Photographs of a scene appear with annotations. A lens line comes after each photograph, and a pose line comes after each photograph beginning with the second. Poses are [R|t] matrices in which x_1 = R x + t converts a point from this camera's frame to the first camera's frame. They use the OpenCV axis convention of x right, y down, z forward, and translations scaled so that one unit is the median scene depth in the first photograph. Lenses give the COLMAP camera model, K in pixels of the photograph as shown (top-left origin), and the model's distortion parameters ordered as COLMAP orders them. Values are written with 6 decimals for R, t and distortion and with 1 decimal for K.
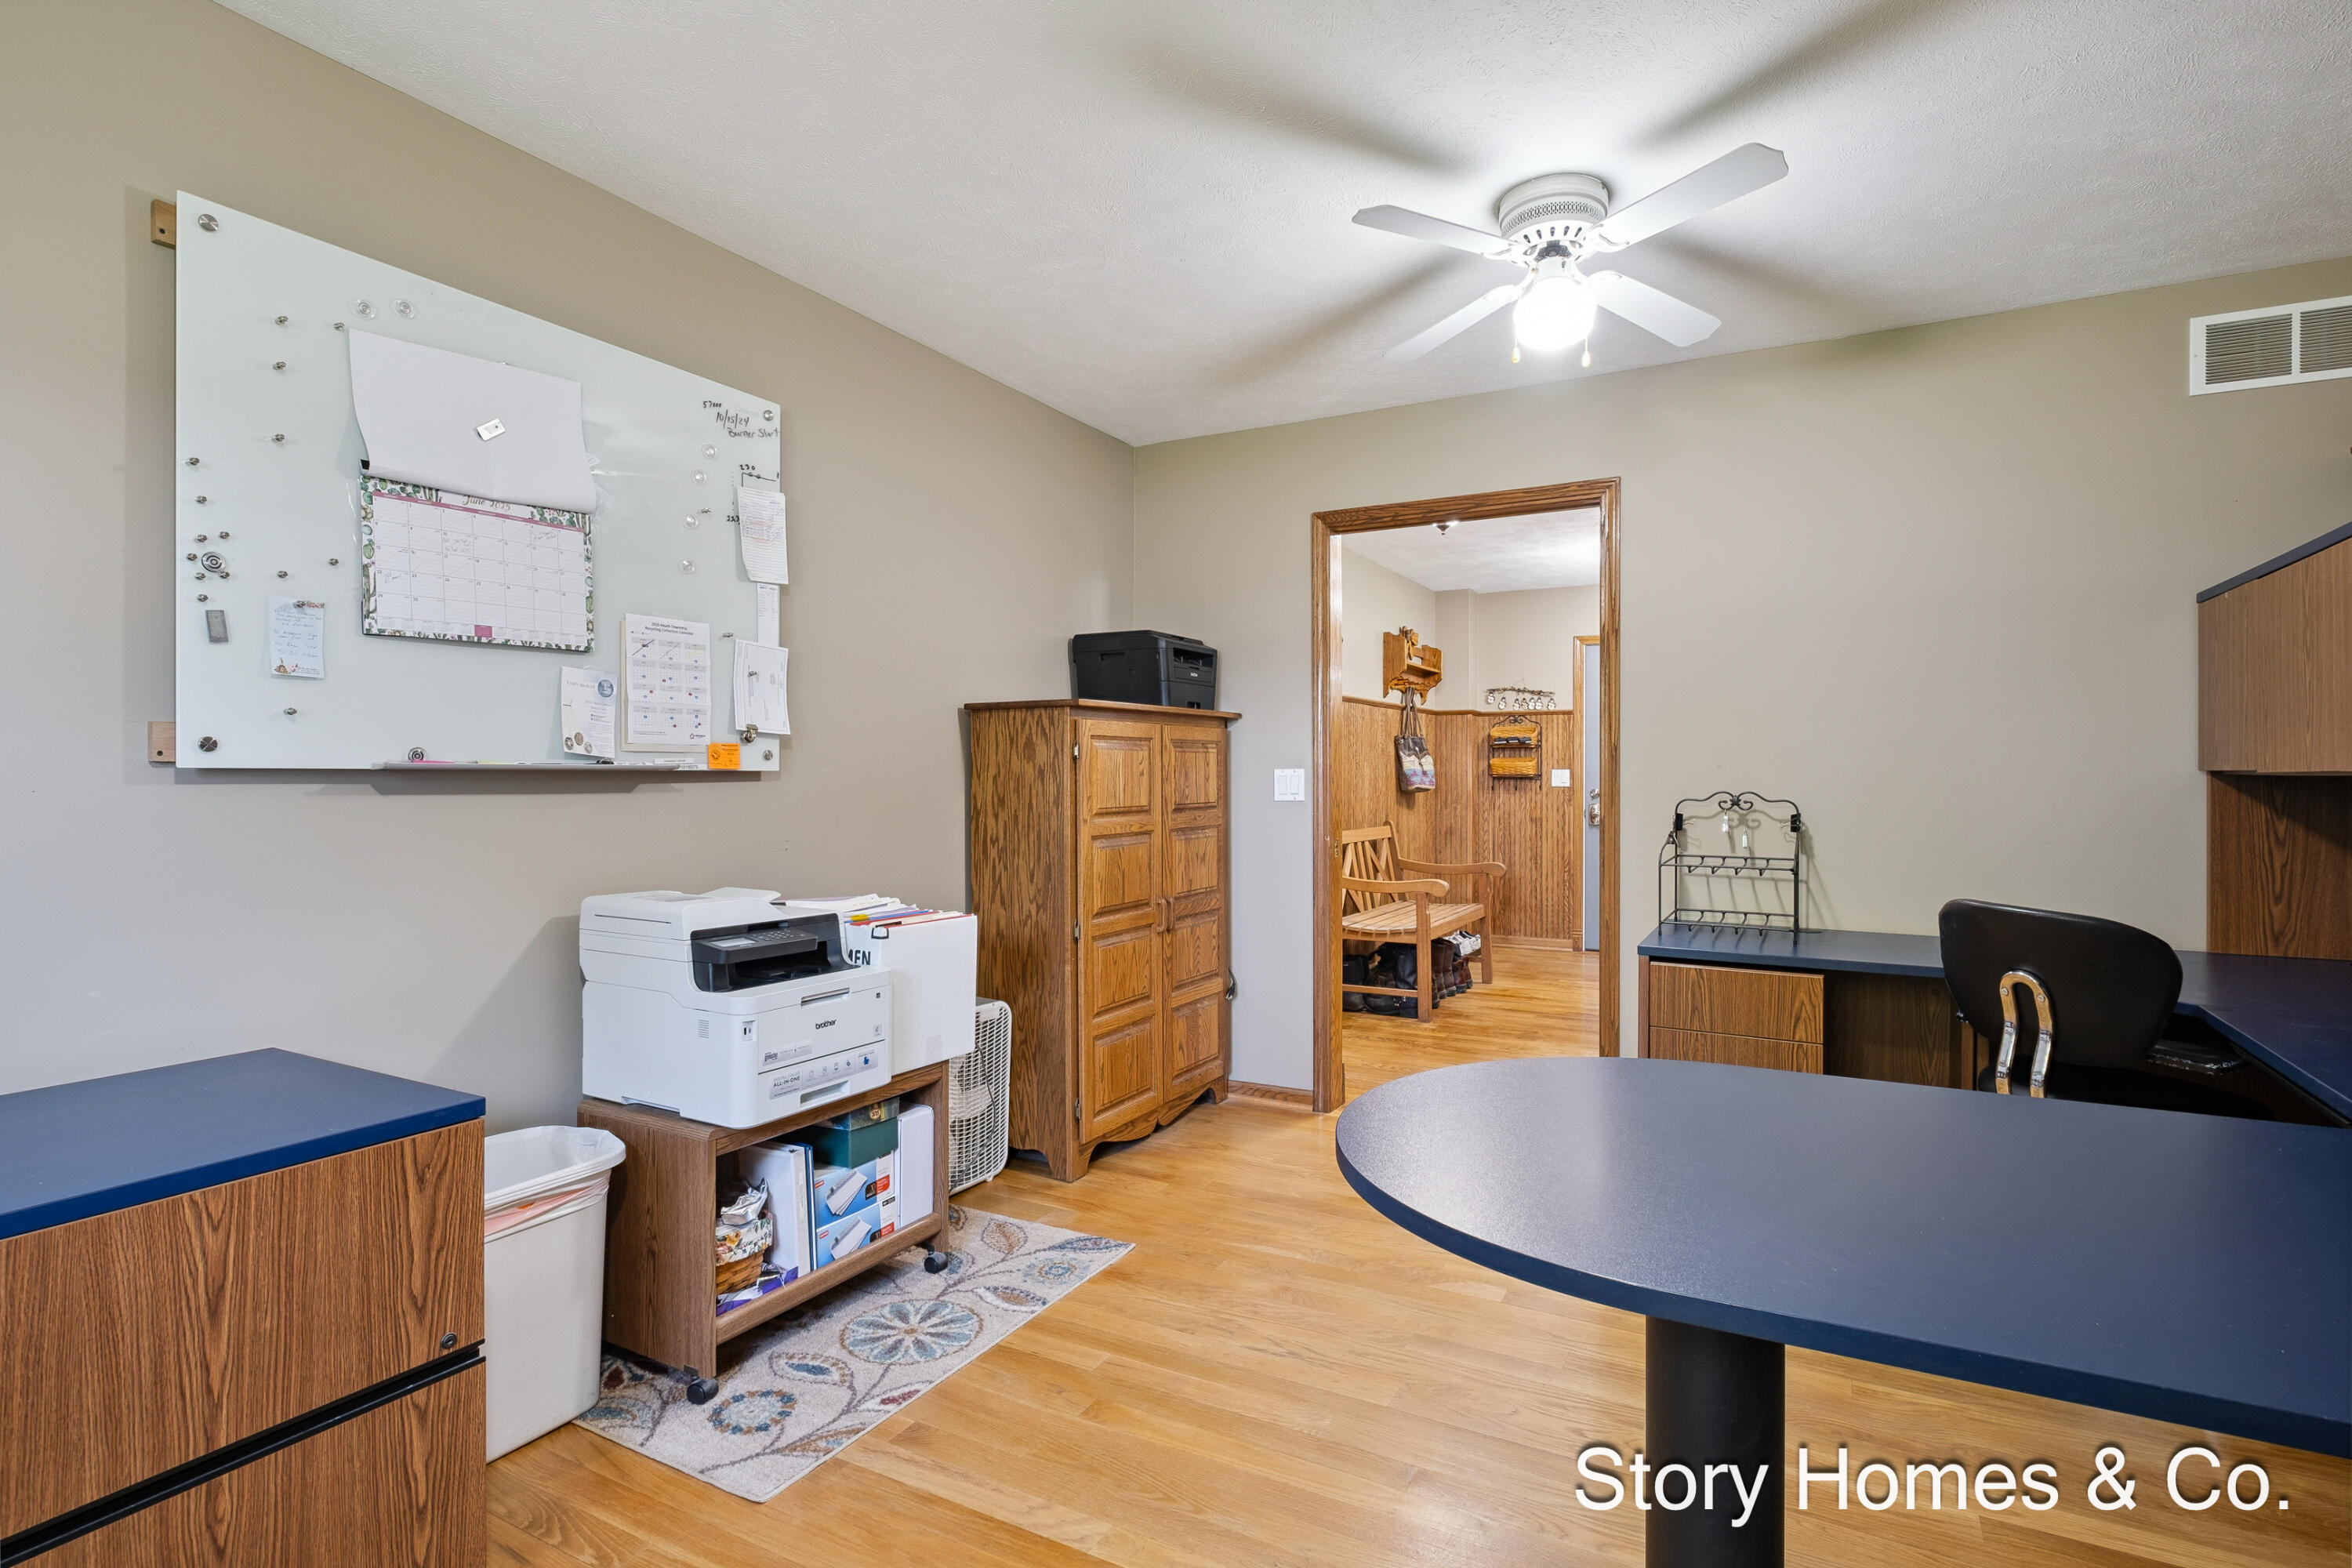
lens RADIAL K [[1154.6, 0, 1172.8], [0, 1154.6, 773.9], [0, 0, 1]] dist [-0.014941, 0.000852]
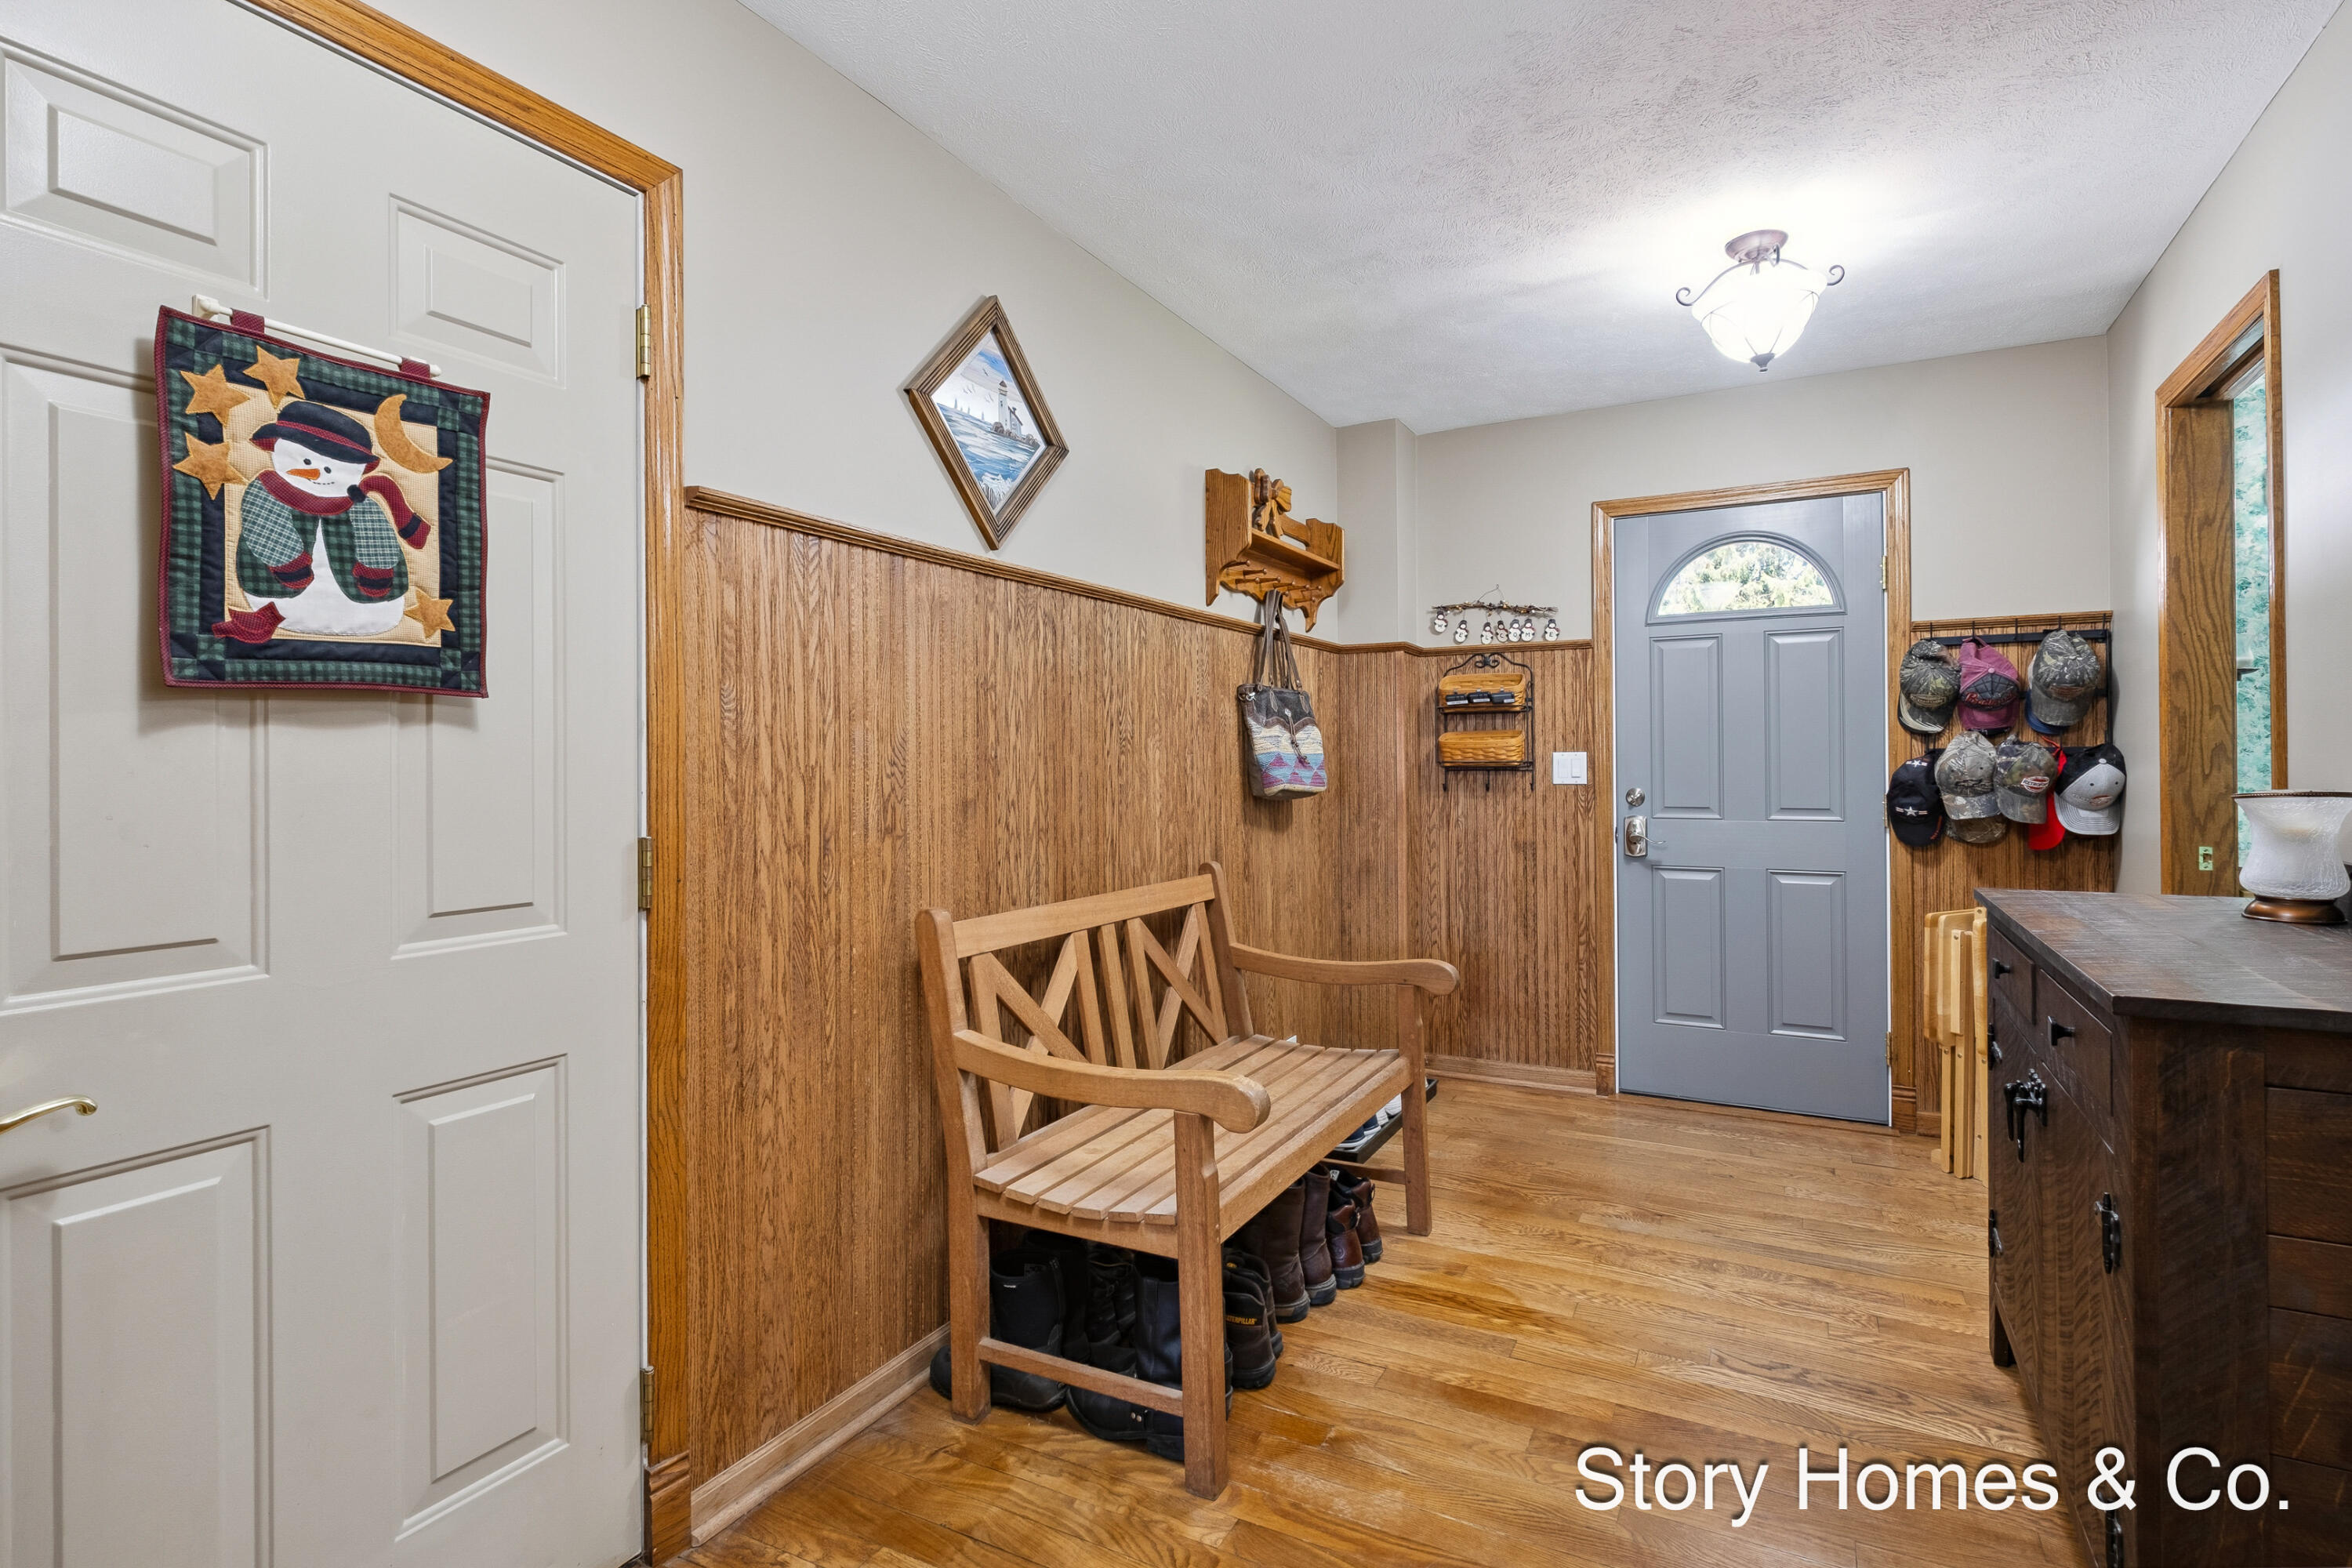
lens RADIAL K [[1154.6, 0, 1180.9], [0, 1154.6, 767.1], [0, 0, 1]] dist [-0.014941, 0.000852]
pose [[0.999854, -0.009250, 0.014370, 0.149960], [0.009229, 0.999956, 0.001505, 0.000736], [-0.014383, -0.001372, 0.999896, 0.472776]]
